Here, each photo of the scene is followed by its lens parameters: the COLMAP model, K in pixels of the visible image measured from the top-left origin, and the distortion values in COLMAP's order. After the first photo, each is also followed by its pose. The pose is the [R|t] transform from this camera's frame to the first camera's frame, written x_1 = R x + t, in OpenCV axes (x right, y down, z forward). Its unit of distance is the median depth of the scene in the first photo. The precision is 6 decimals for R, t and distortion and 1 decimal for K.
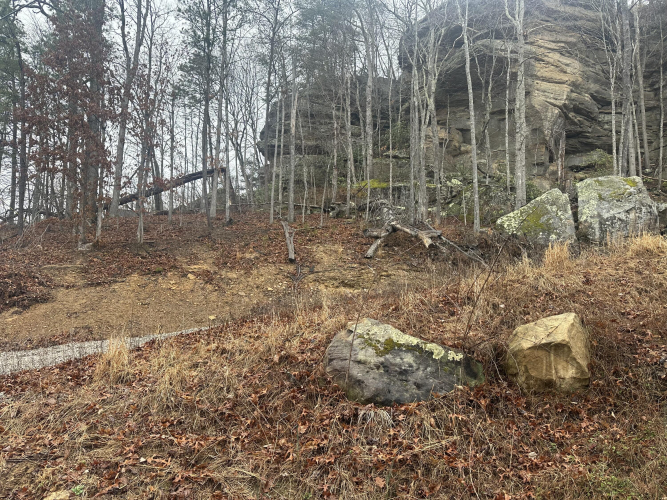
lens RADIAL K [[464.0, 0, 338.2], [0, 464.0, 248.5], [0, 0, 1]] dist [0.097053, -0.132345]
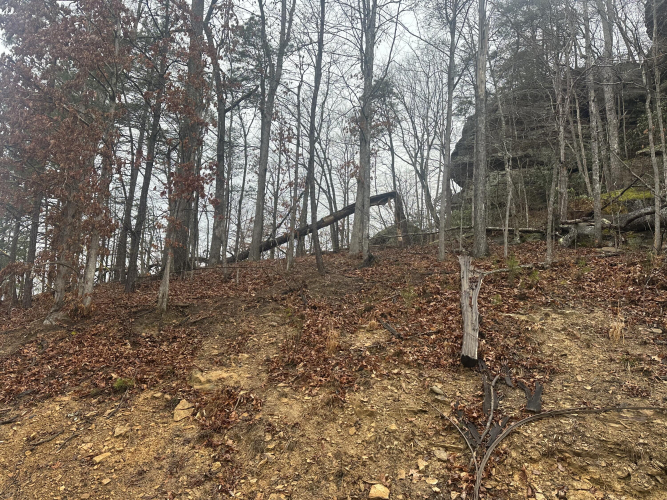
lens RADIAL K [[464.0, 0, 338.2], [0, 464.0, 248.5], [0, 0, 1]] dist [0.097053, -0.132345]
pose [[0.907541, -0.047426, -0.417276, -0.033947], [0.010192, 0.995798, -0.091012, -0.024924], [0.419839, 0.078344, 0.904211, 0.560080]]
